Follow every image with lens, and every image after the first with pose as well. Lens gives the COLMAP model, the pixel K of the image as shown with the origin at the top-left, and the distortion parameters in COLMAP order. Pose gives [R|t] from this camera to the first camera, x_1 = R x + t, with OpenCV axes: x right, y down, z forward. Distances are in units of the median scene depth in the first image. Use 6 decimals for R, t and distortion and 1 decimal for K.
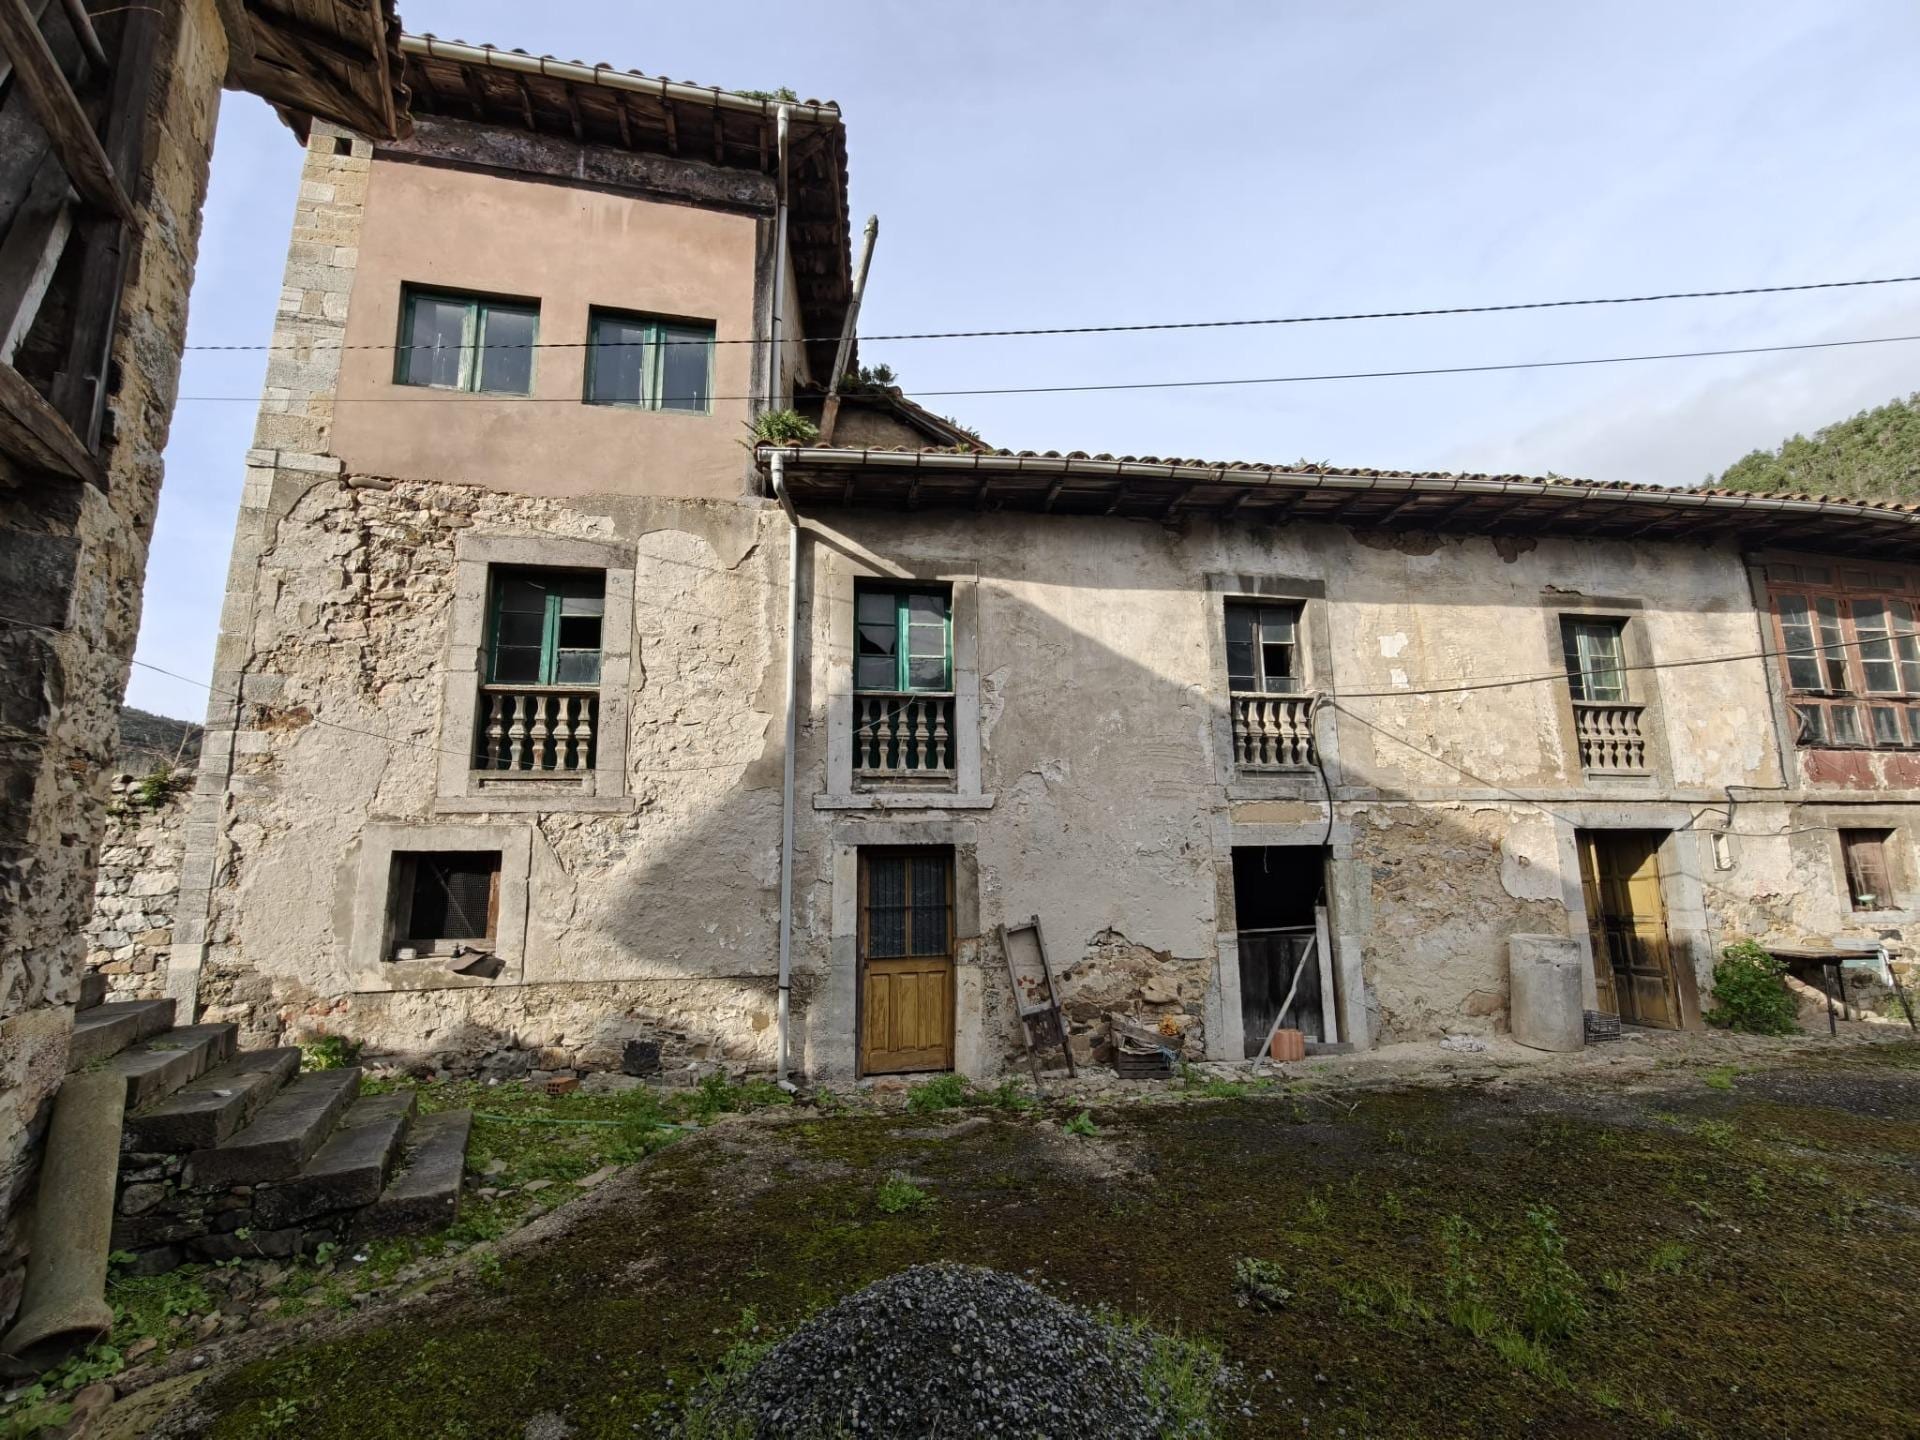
lens RADIAL K [[860.6, 0, 959.6], [0, 860.6, 724.0], [0, 0, 1]] dist [0.001575, 0.000461]
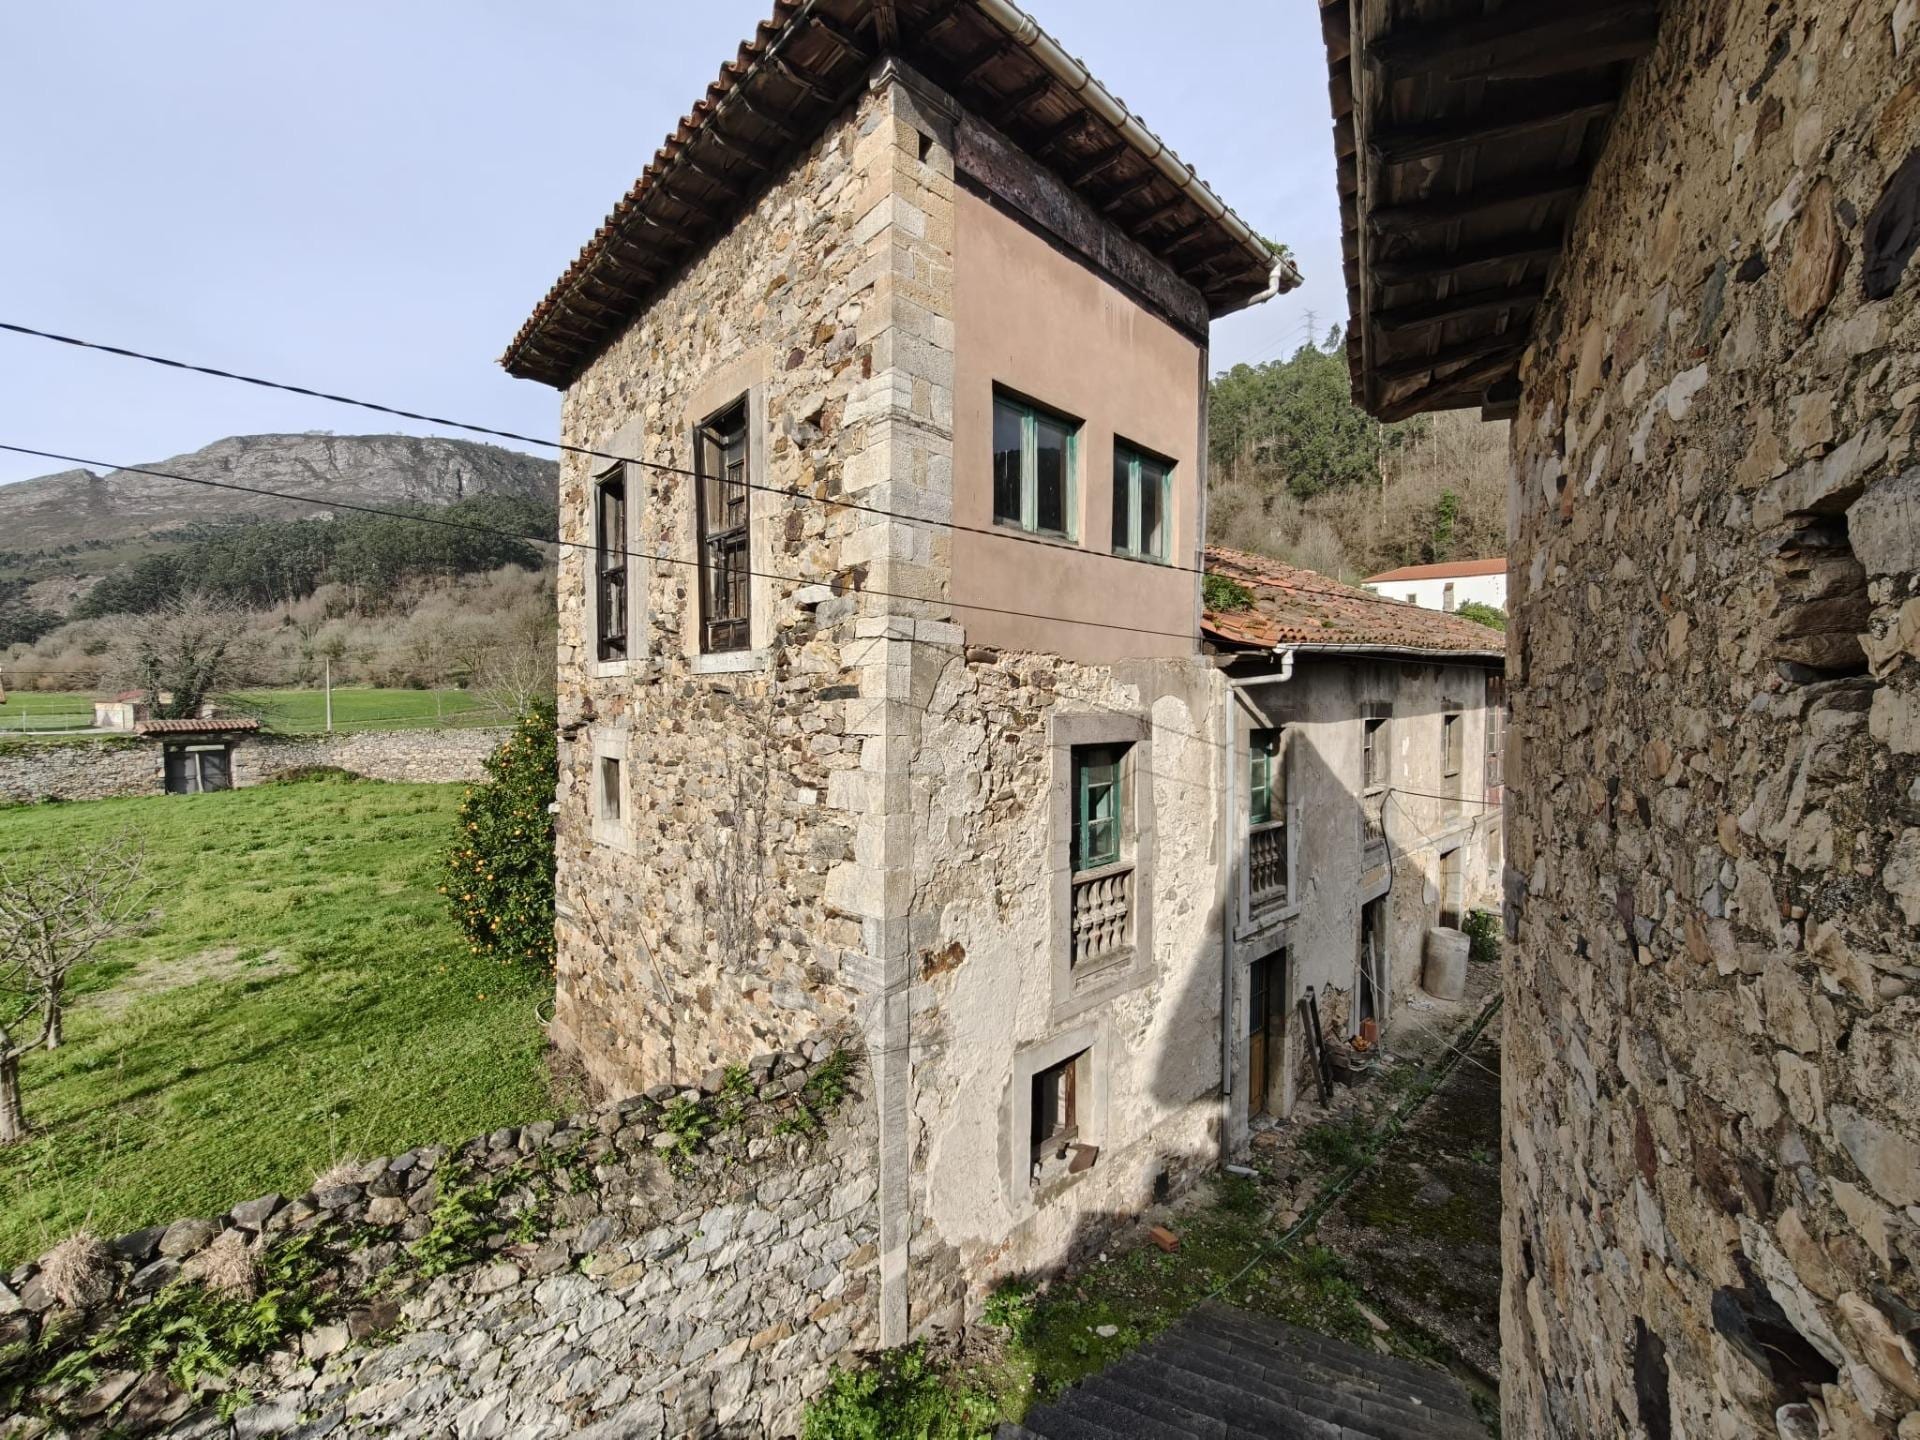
lens RADIAL K [[860.6, 0, 961.9], [0, 860.6, 722.5], [0, 0, 1]] dist [0.001575, 0.000461]
pose [[0.811062, -0.002867, 0.584954, -1.169553], [-0.112912, 0.980415, 0.161363, -0.344202], [-0.573960, -0.196924, 0.794853, 0.345469]]
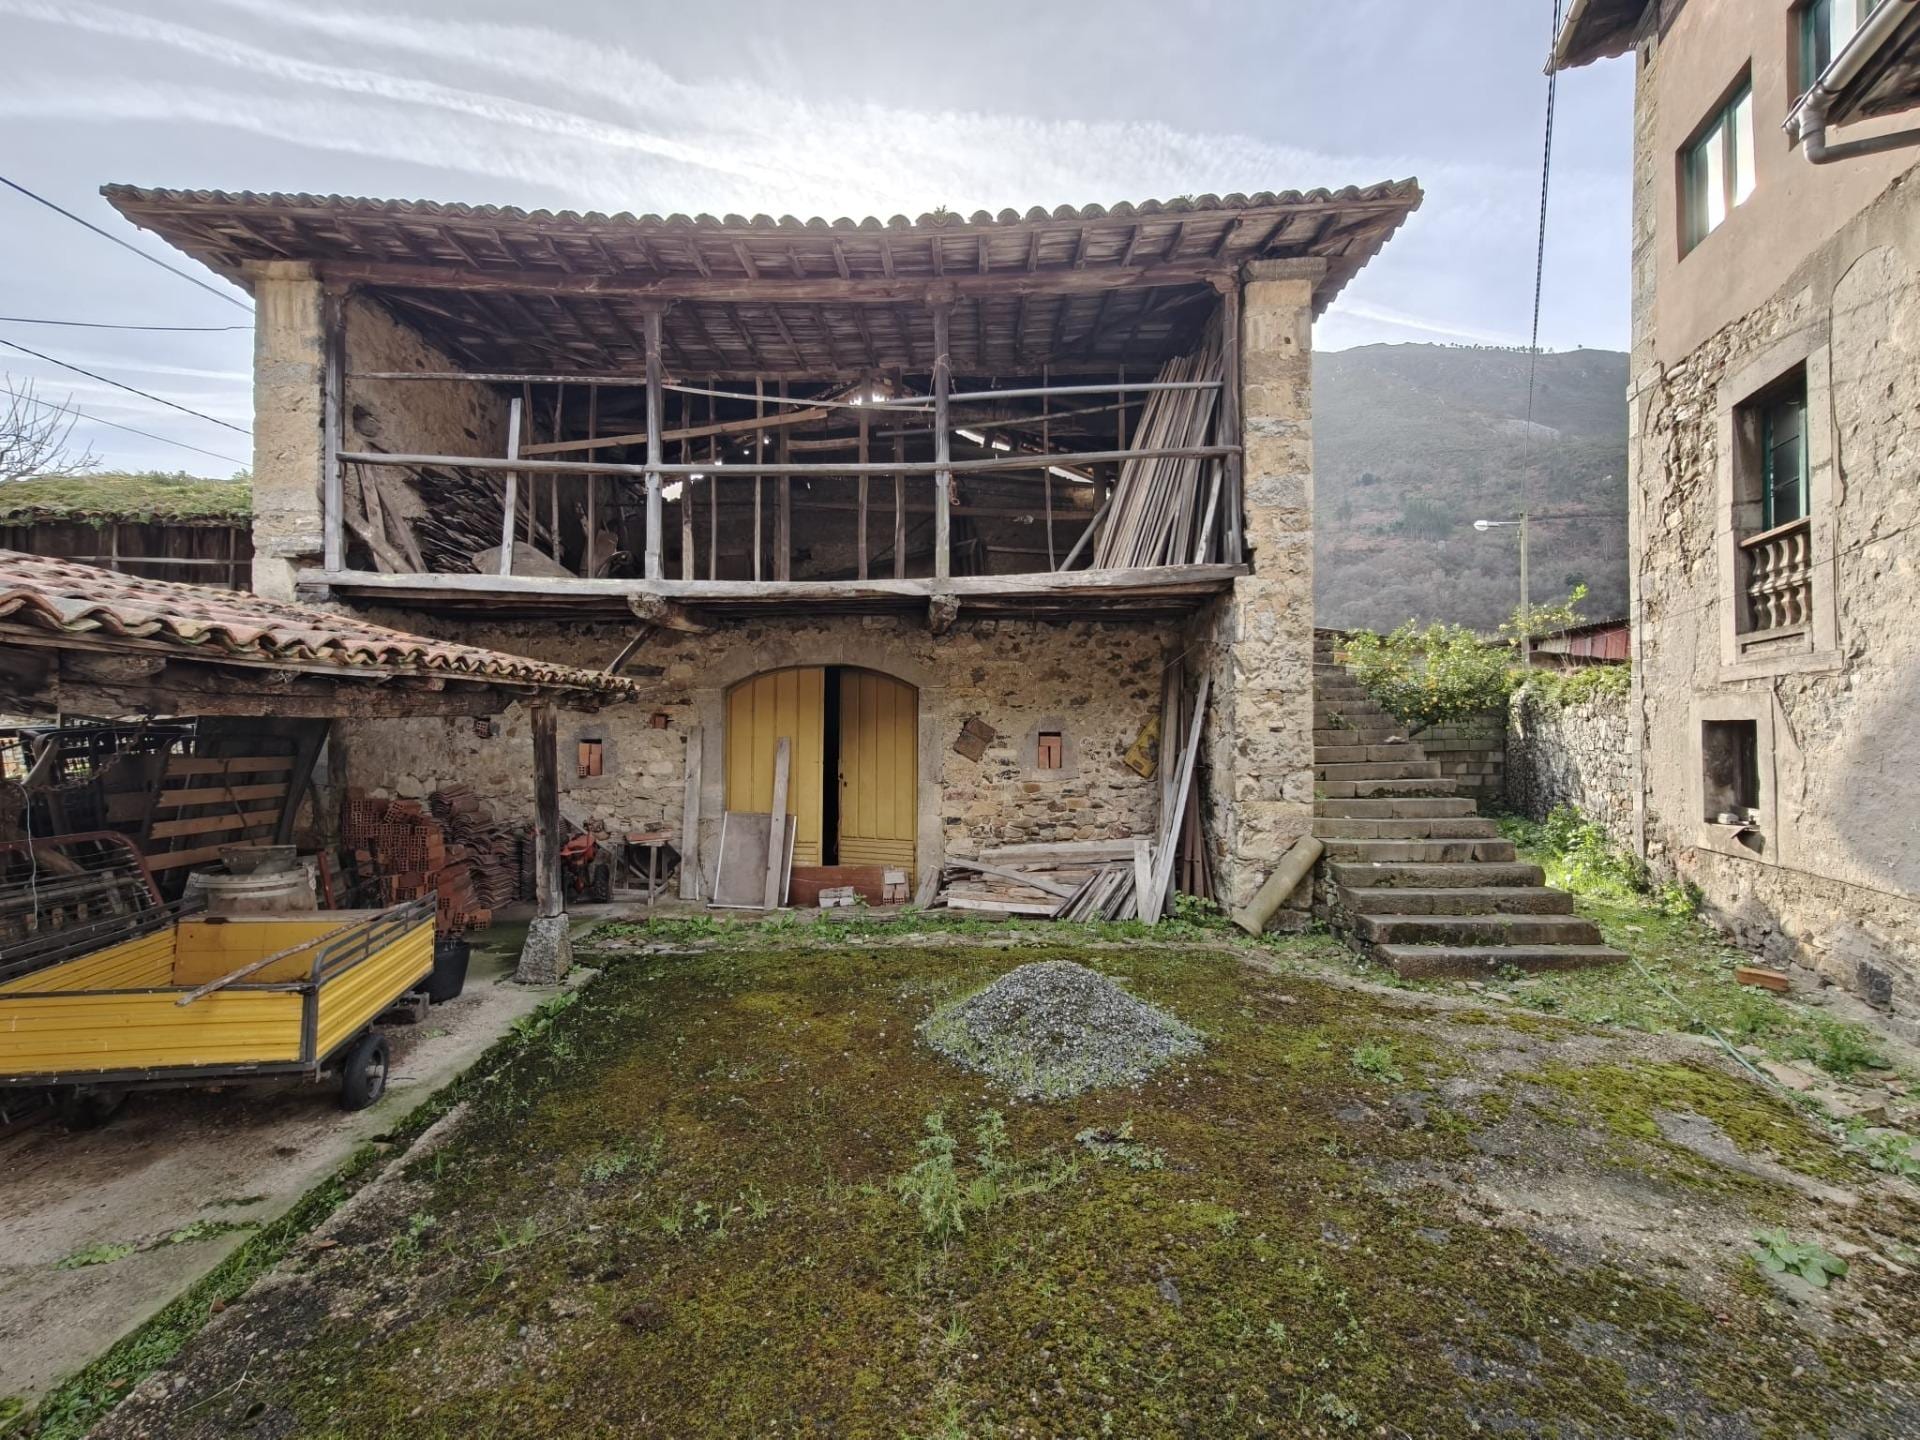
lens RADIAL K [[860.6, 0, 961.8], [0, 860.6, 719.2], [0, 0, 1]] dist [0.001575, 0.000461]
pose [[-0.487087, 0.000977, -0.873353, 0.646945], [0.162662, 0.982603, -0.089621, 0.086067], [0.858072, -0.185715, -0.478773, 0.672771]]
